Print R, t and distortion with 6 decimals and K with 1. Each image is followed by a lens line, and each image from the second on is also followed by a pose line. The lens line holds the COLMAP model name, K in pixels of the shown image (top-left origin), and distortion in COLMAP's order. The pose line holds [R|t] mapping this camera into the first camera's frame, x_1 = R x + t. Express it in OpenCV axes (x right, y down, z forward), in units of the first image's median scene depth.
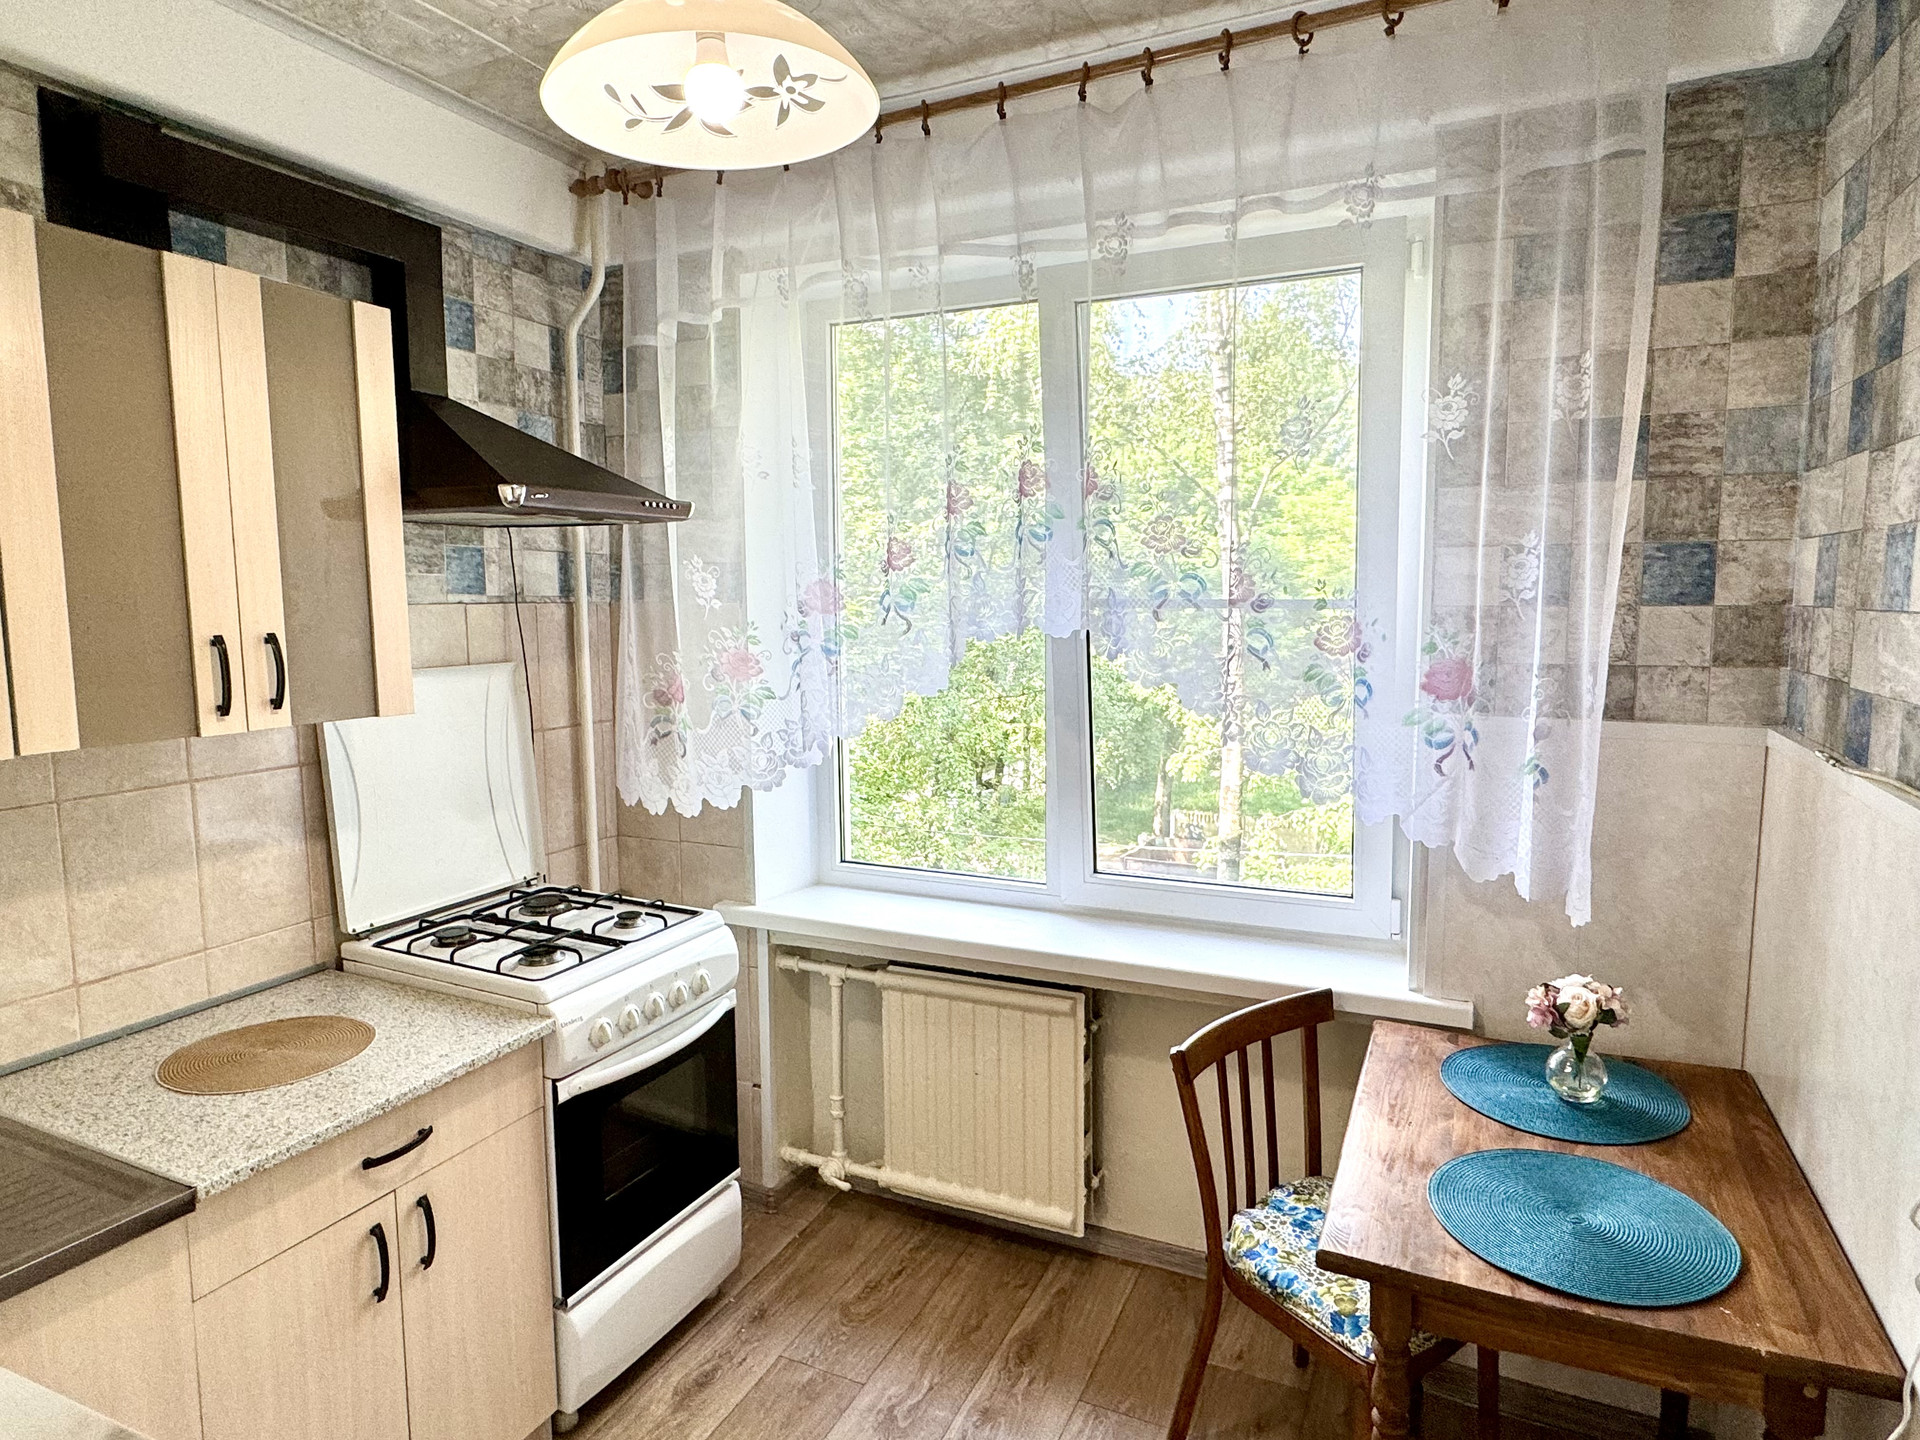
lens RADIAL K [[1108.2, 0, 944.3], [0, 1108.2, 712.0], [0, 0, 1]] dist [-0.001410, 0.001542]
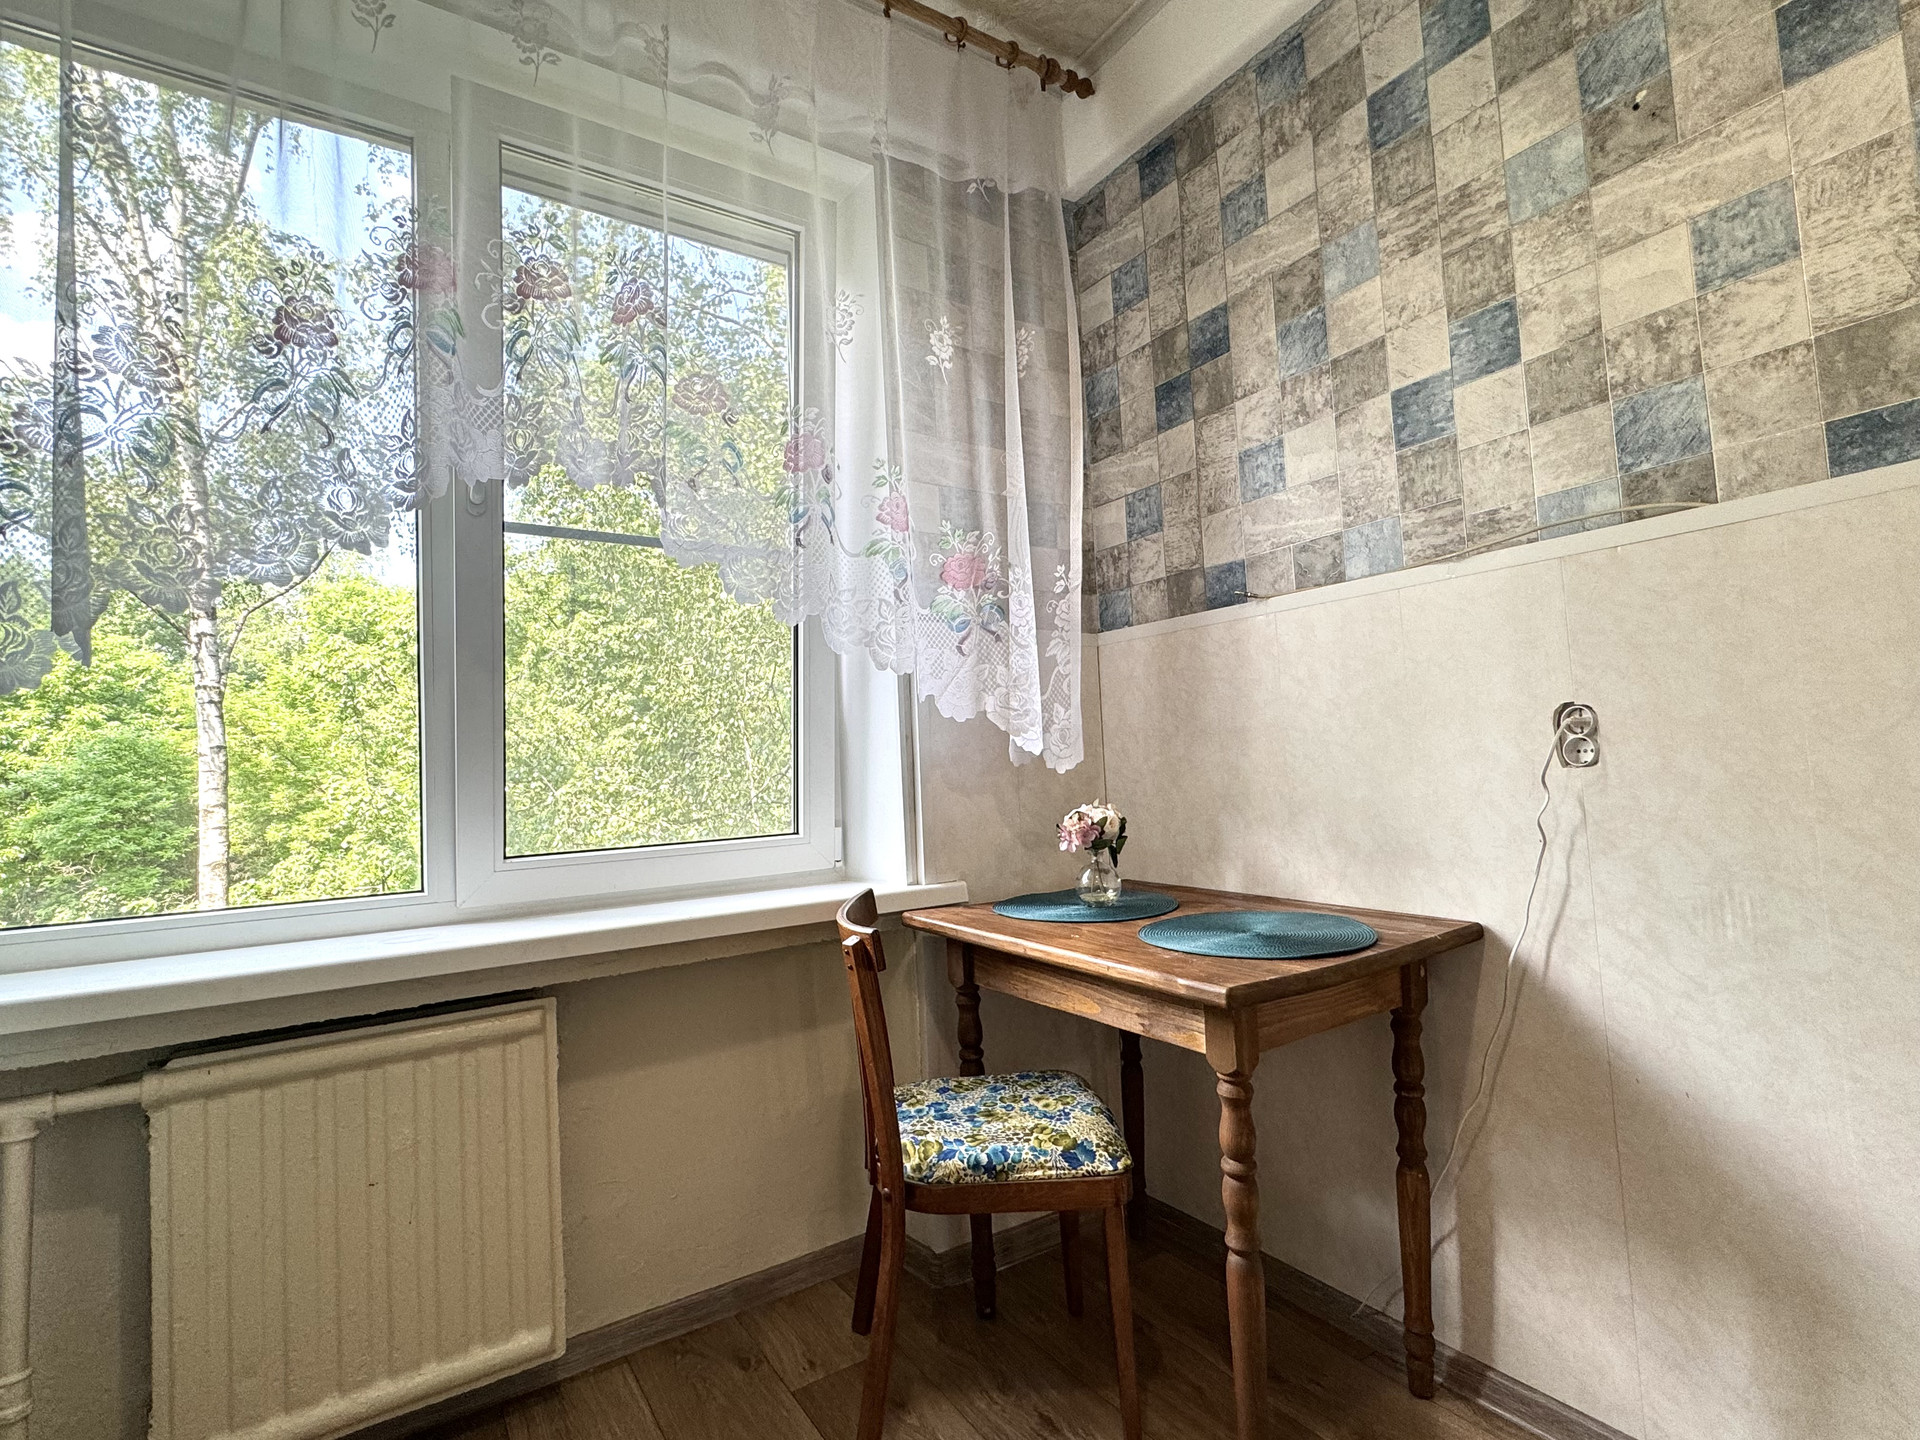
lens RADIAL K [[936.6, 0, 952.3], [0, 936.6, 716.0], [0, 0, 1]] dist [-0.002706, 0.001404]
pose [[0.521193, 0.038326, 0.852578, -0.337221], [0.129867, 0.983796, -0.123614, 0.218897], [-0.843500, 0.175149, 0.507770, 0.509698]]
